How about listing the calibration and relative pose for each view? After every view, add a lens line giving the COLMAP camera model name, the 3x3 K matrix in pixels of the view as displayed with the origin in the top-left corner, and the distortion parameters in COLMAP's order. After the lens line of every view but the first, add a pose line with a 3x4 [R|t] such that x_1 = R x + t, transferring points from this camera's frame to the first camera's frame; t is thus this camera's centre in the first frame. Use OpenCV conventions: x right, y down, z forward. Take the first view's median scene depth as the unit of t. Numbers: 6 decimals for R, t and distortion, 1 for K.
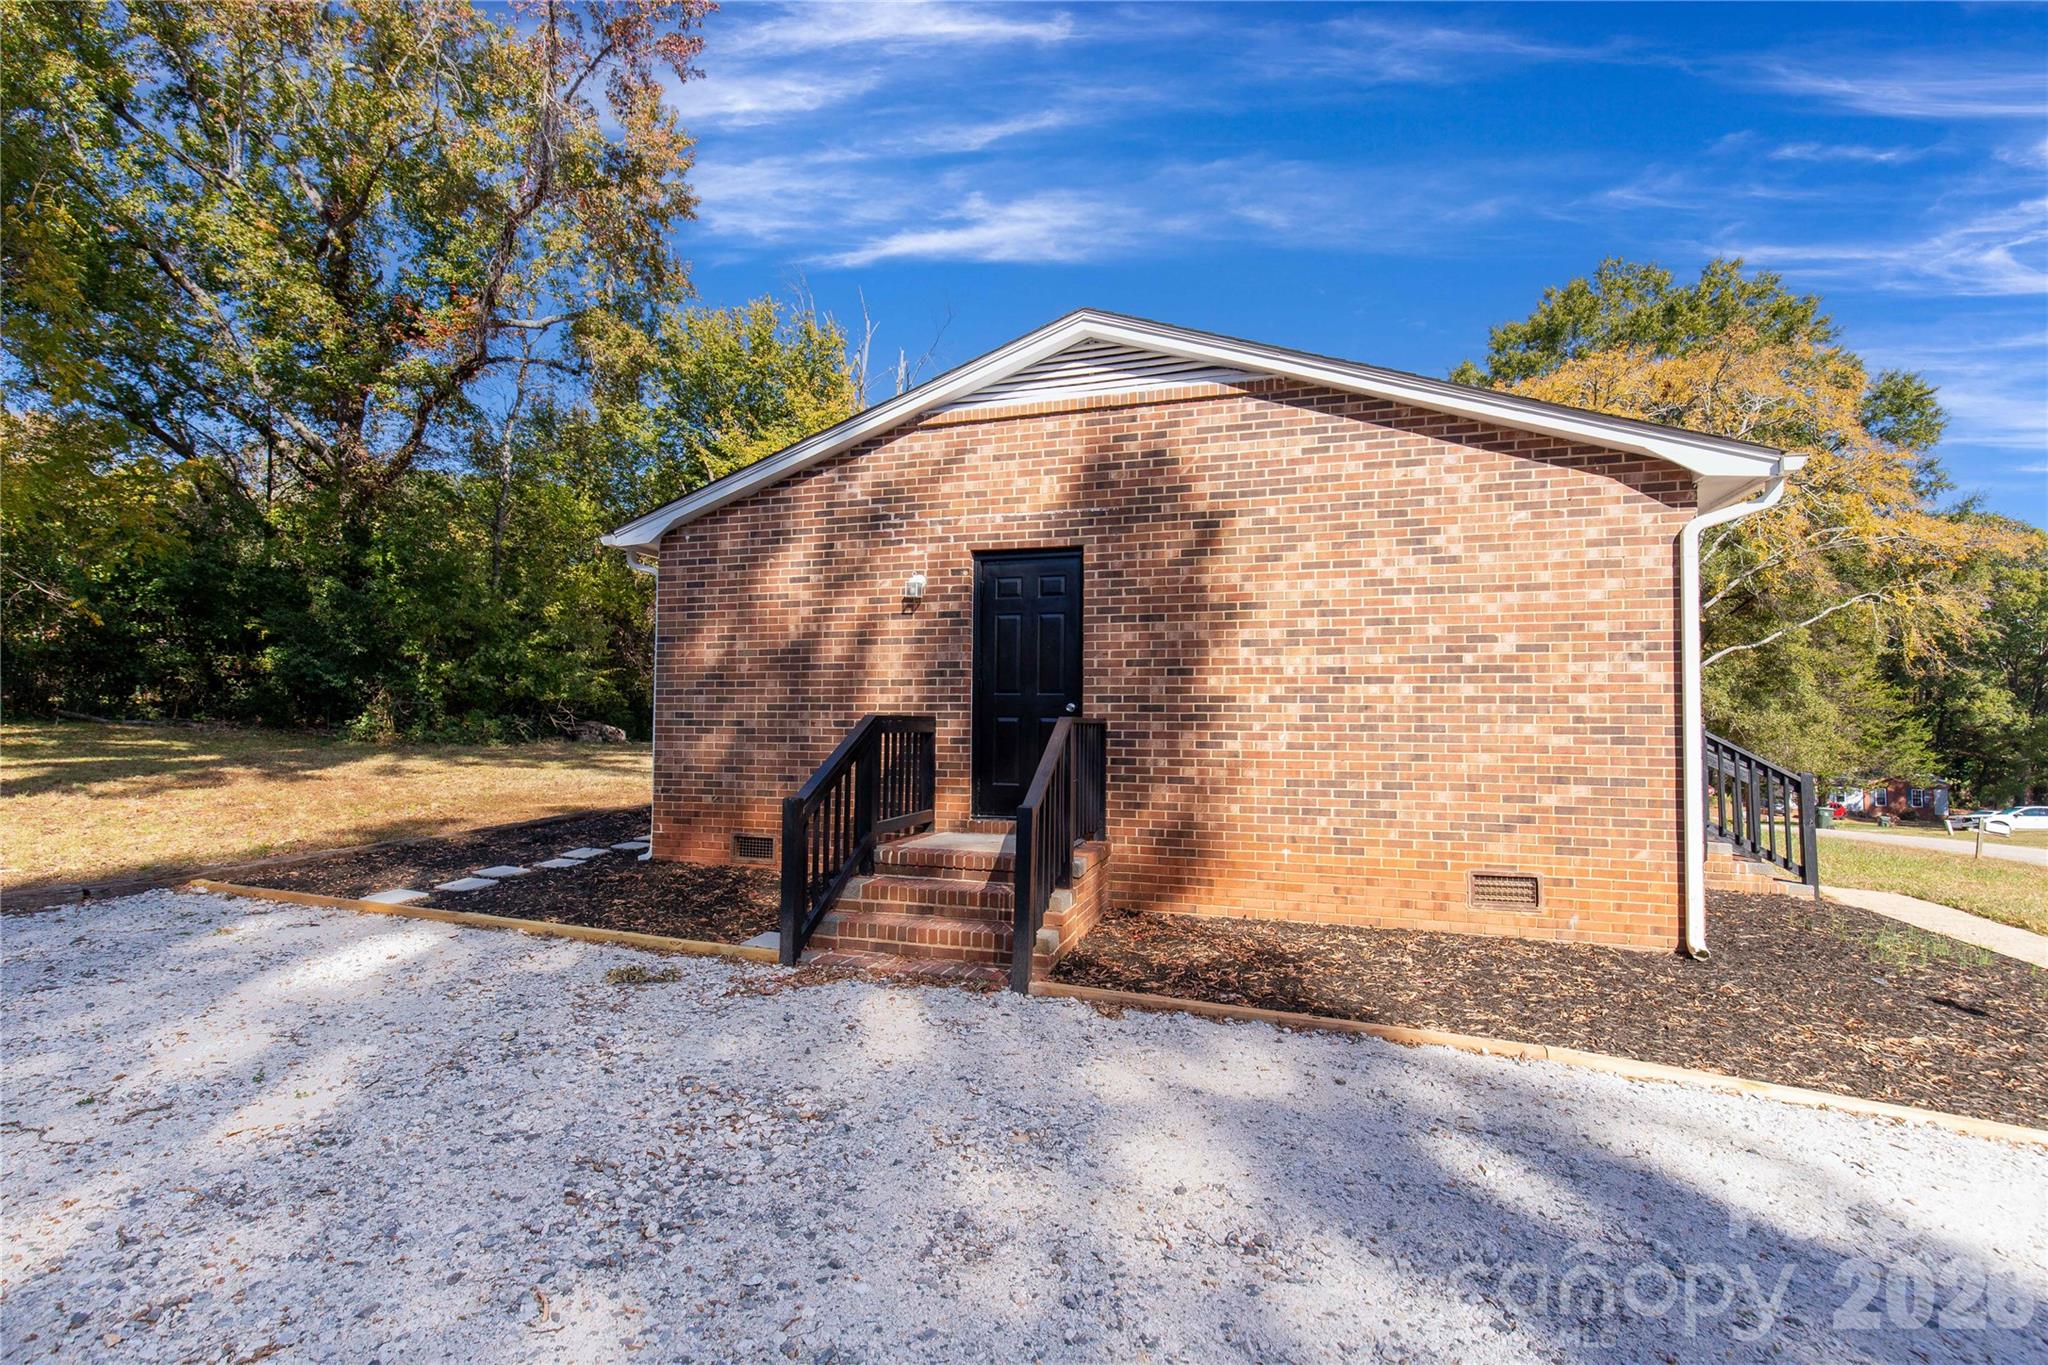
lens RADIAL K [[935.1, 0, 1037.8], [0, 935.1, 684.7], [0, 0, 1]] dist [0.003823, 0.001997]
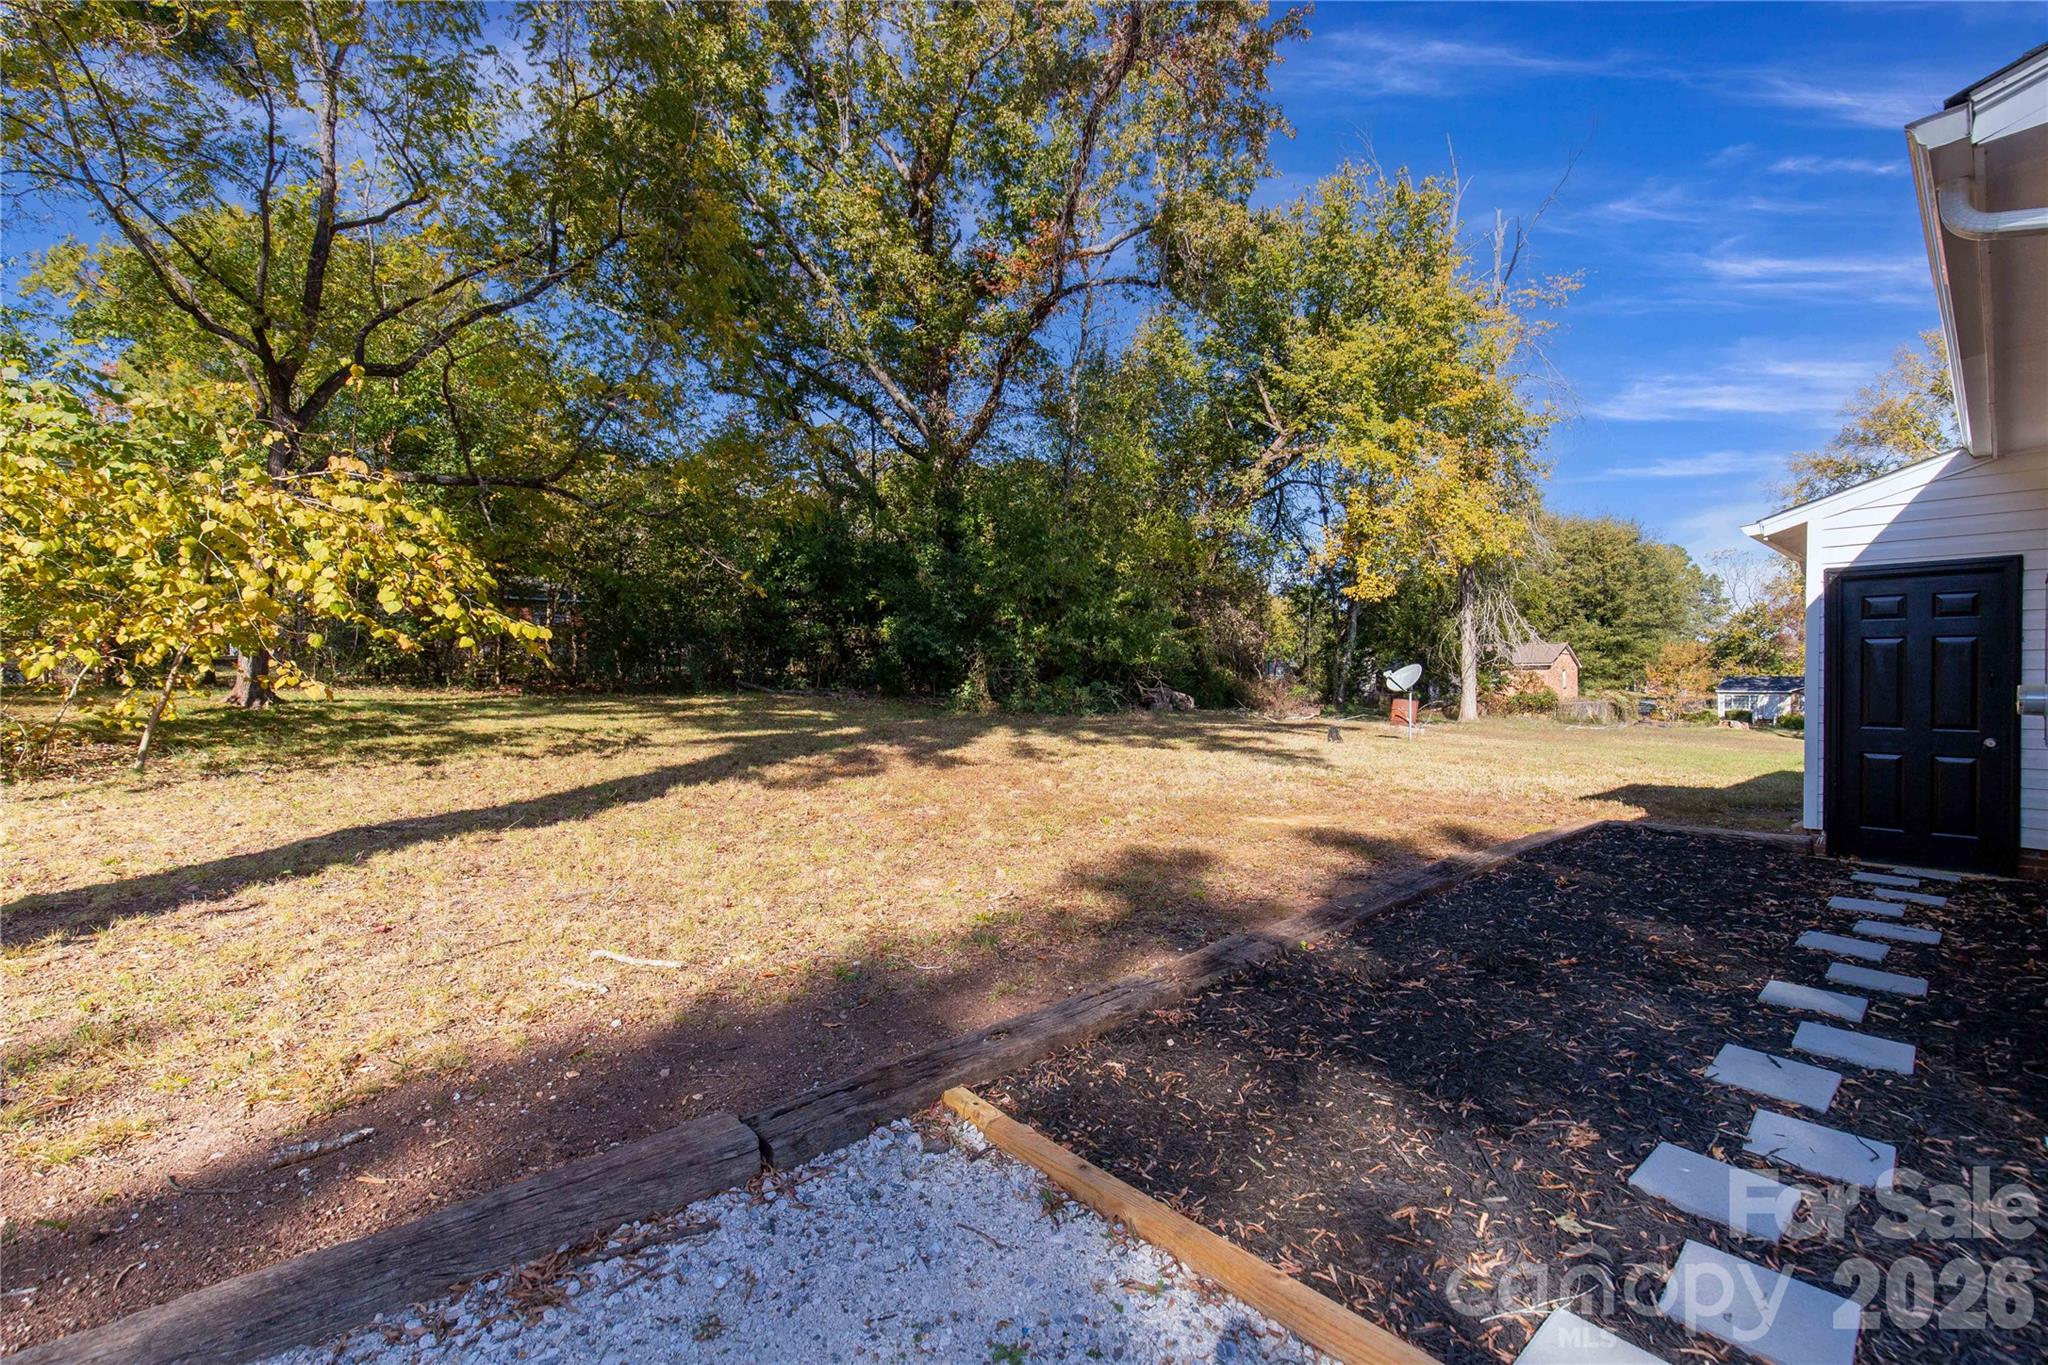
lens RADIAL K [[935.1, 0, 1033.0], [0, 935.1, 687.8], [0, 0, 1]] dist [0.003823, 0.001997]
pose [[0.874835, -0.006876, -0.484371, -0.185707], [0.027834, 0.998961, 0.036091, 0.003923], [0.483620, -0.045055, 0.874118, 0.185199]]
